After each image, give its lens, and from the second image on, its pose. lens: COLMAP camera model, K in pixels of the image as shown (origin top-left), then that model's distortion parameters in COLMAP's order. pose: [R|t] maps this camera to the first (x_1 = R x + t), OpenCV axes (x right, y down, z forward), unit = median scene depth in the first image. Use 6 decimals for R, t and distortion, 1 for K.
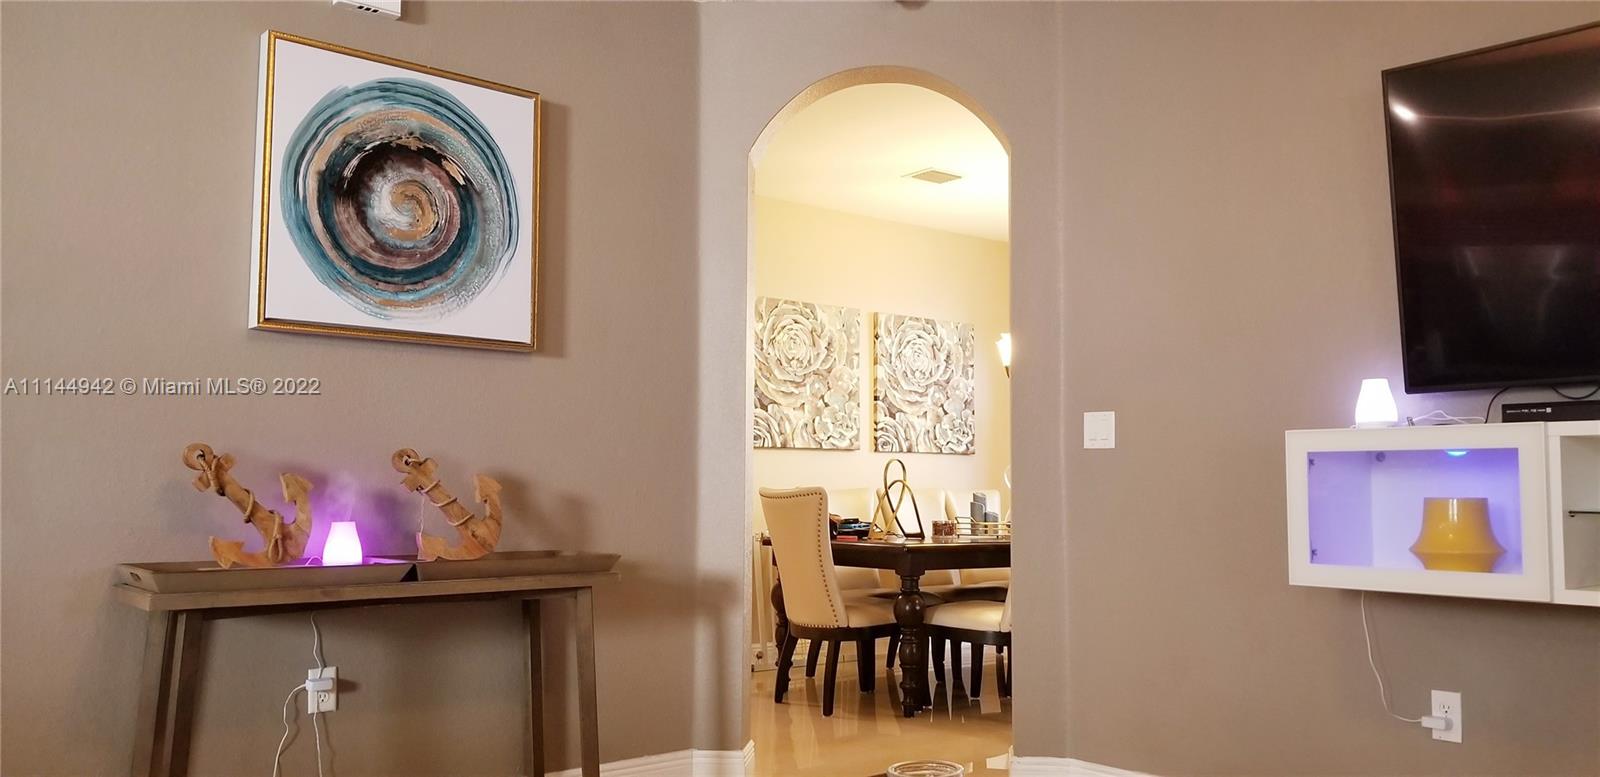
lens RADIAL K [[1261.1, 0, 812.3], [0, 1261.1, 387.0], [0, 0, 1]] dist [0.099871, -0.188041]
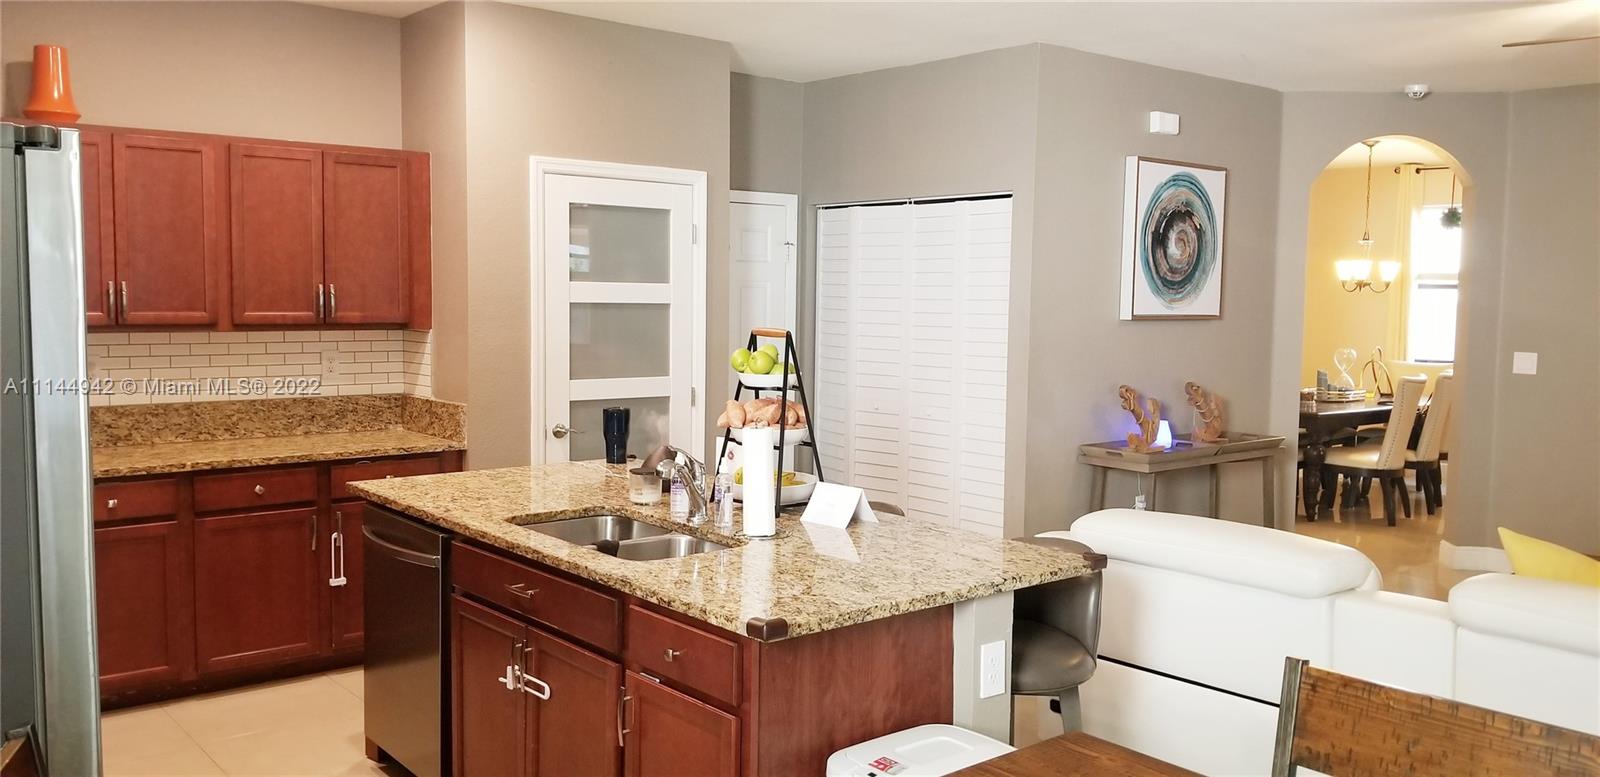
lens RADIAL K [[1261.1, 0, 812.5], [0, 1261.1, 385.0], [0, 0, 1]] dist [0.099871, -0.188041]
pose [[0.999910, 0.009720, 0.009217, -0.420212], [-0.011043, 0.987615, 0.156510, -0.109530], [-0.007581, -0.156598, 0.987633, -0.393102]]
